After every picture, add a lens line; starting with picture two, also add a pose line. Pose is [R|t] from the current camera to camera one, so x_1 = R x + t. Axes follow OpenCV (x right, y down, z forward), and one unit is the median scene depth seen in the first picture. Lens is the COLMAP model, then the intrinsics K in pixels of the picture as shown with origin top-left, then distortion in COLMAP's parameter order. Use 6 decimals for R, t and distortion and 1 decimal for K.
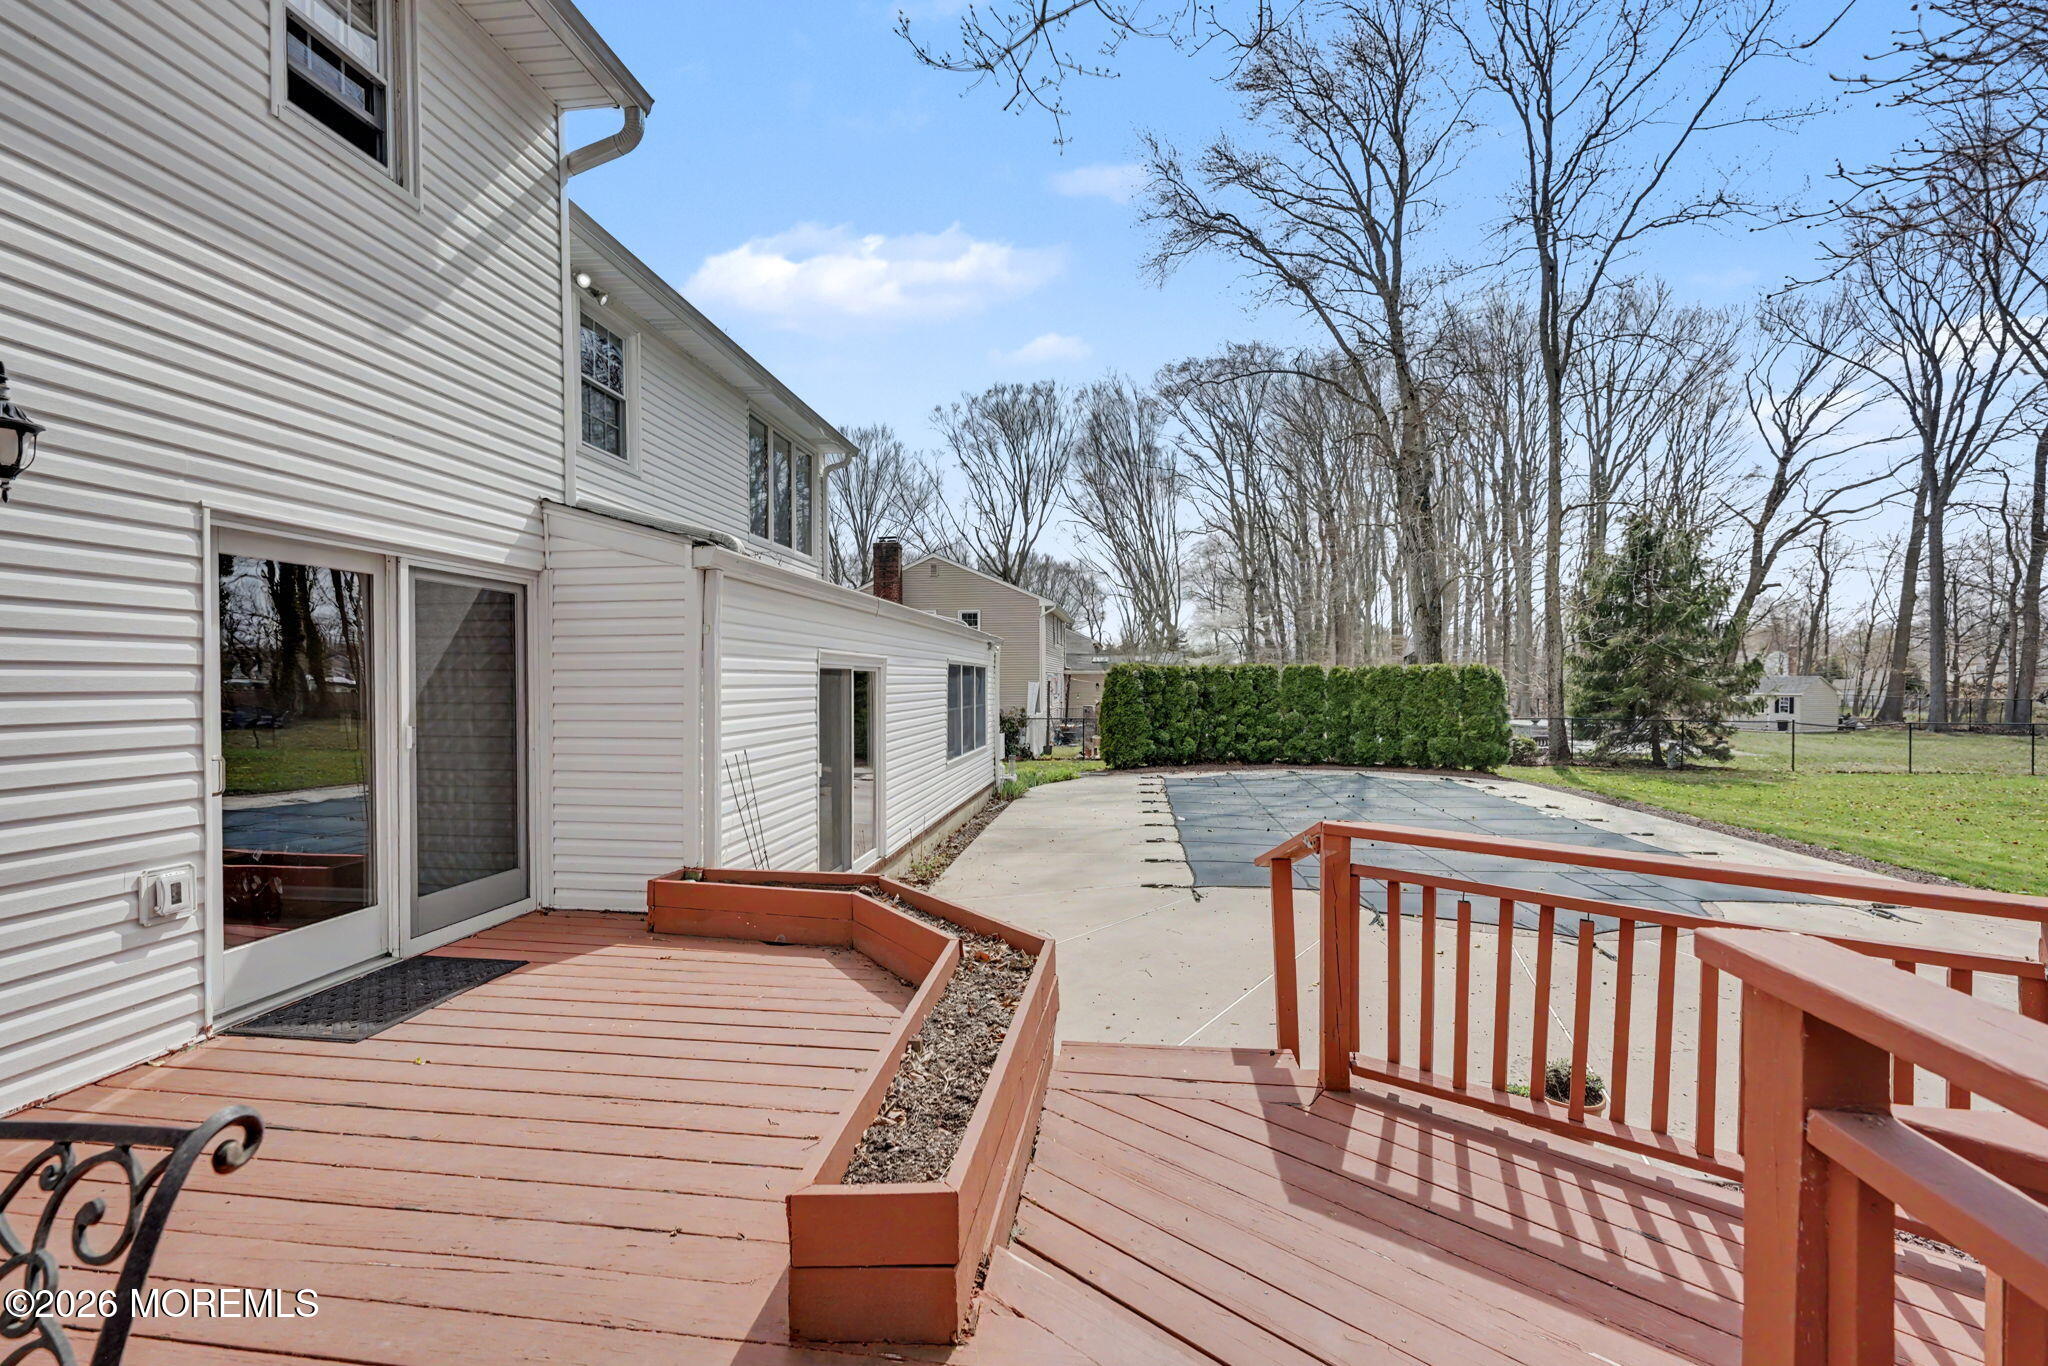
lens RADIAL K [[821.8, 0, 1016.5], [0, 821.8, 690.9], [0, 0, 1]] dist [-0.000393, 0.000083]
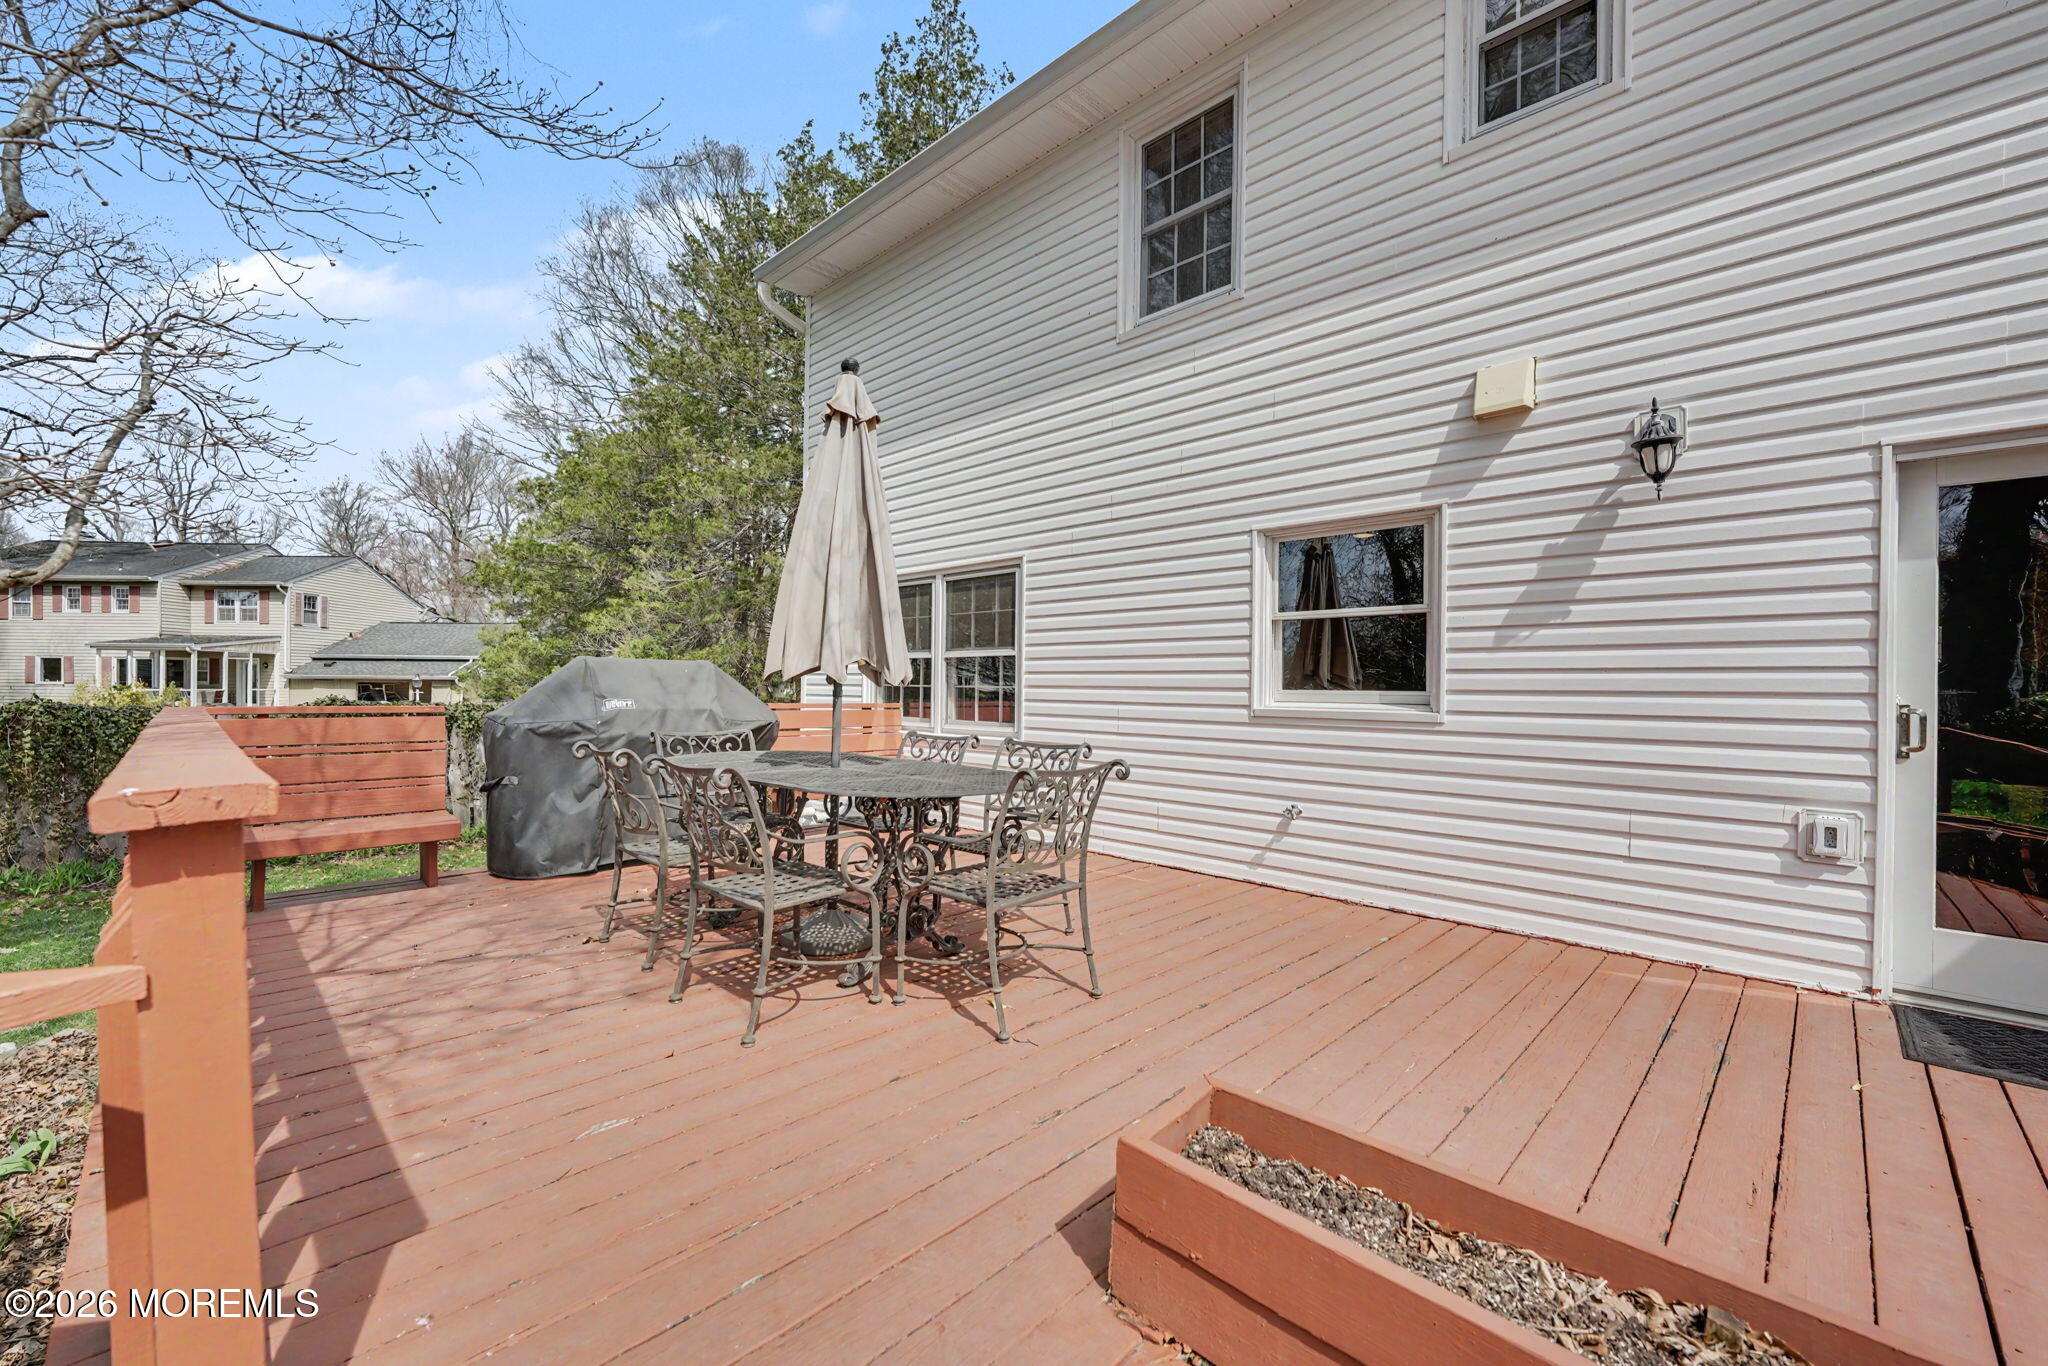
lens RADIAL K [[821.8, 0, 1016.5], [0, 821.8, 690.9], [0, 0, 1]] dist [-0.000393, 0.000083]
pose [[-0.594042, 0.001593, -0.804433, 0.384827], [-0.015832, 0.999781, 0.013670, 0.065037], [0.804278, 0.020856, -0.593886, 0.767315]]
